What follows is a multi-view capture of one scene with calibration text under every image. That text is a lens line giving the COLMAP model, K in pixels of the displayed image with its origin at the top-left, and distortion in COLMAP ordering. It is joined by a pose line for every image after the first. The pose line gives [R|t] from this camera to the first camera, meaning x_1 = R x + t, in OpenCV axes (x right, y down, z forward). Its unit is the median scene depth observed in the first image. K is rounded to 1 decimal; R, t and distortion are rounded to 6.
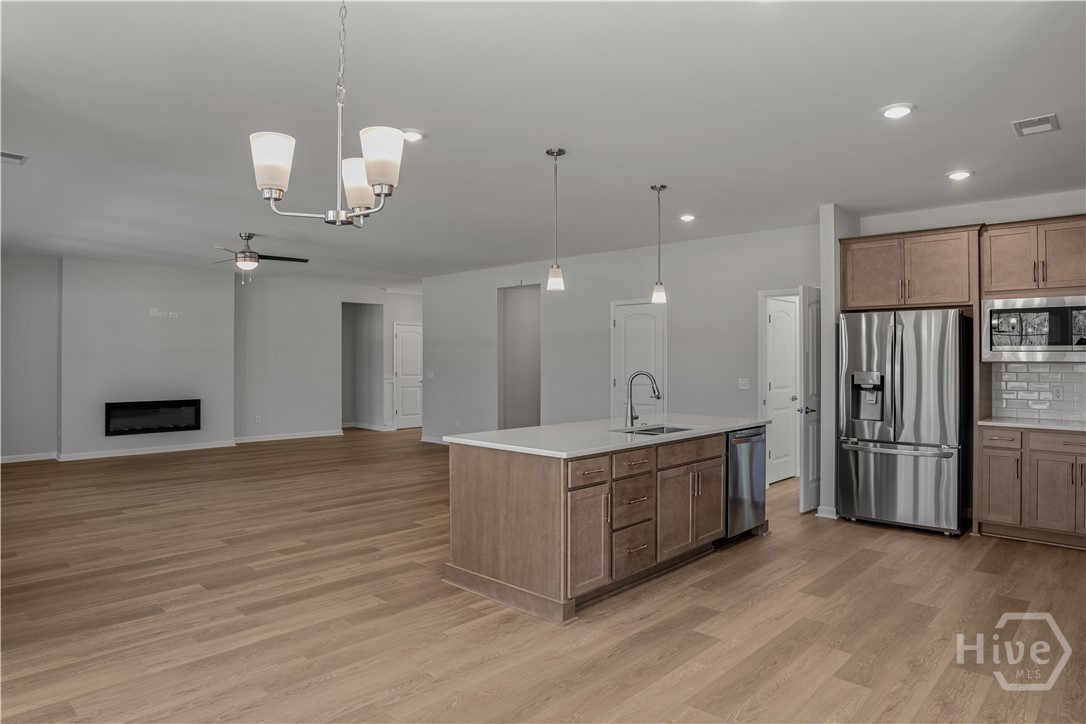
lens RADIAL K [[657.1, 0, 543.0], [0, 657.1, 362.0], [0, 0, 1]] dist [-0.046897, 0.000605]
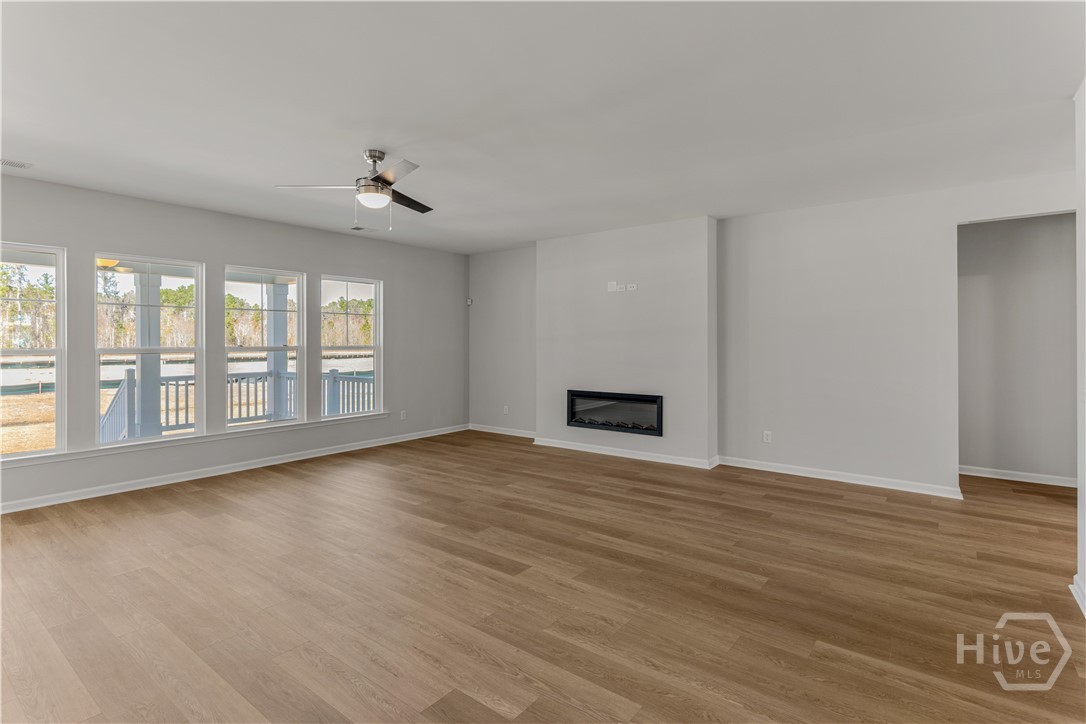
lens RADIAL K [[533.6, 0, 538.8], [0, 533.6, 367.7], [0, 0, 1]] dist [0.000303, 0.000153]
pose [[0.098078, 0.045360, -0.994145, 0.084891], [-0.004720, 0.998971, 0.045114, -0.003137], [0.995168, 0.000268, 0.098191, 0.918780]]
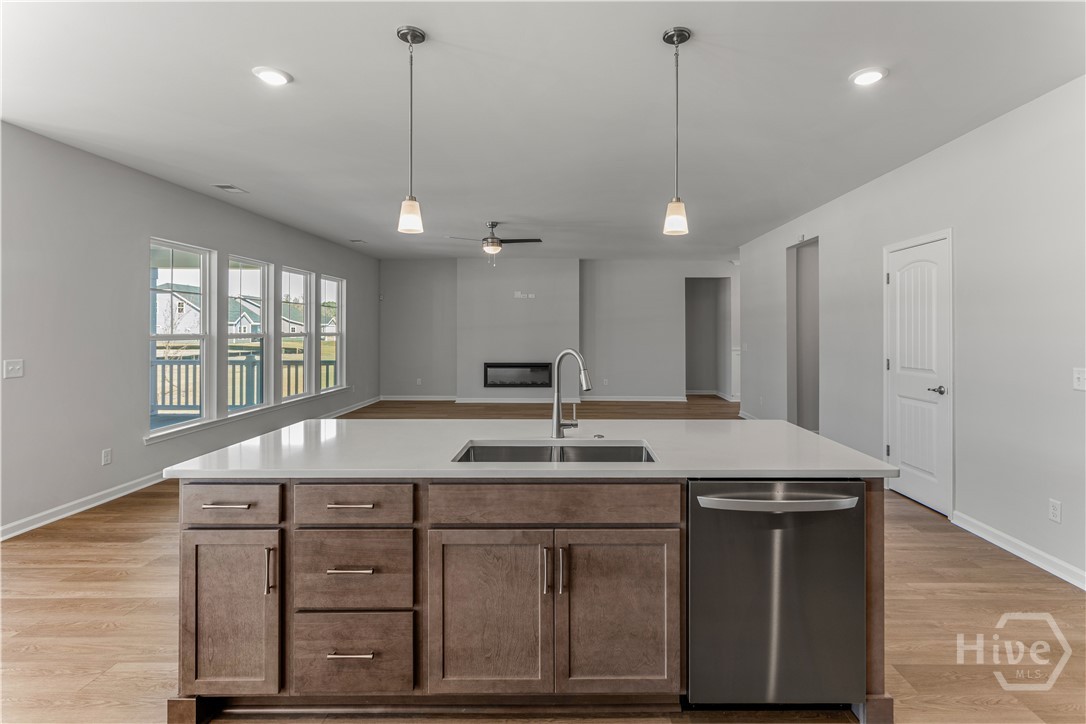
lens RADIAL K [[536.8, 0, 564.0], [0, 536.8, 328.3], [0, 0, 1]] dist [0.000433, 0.000515]
pose [[0.689907, -0.003338, -0.723890, 0.270044], [-0.004229, 0.999954, -0.008641, -0.000293], [0.723885, 0.009023, 0.689861, 0.351324]]
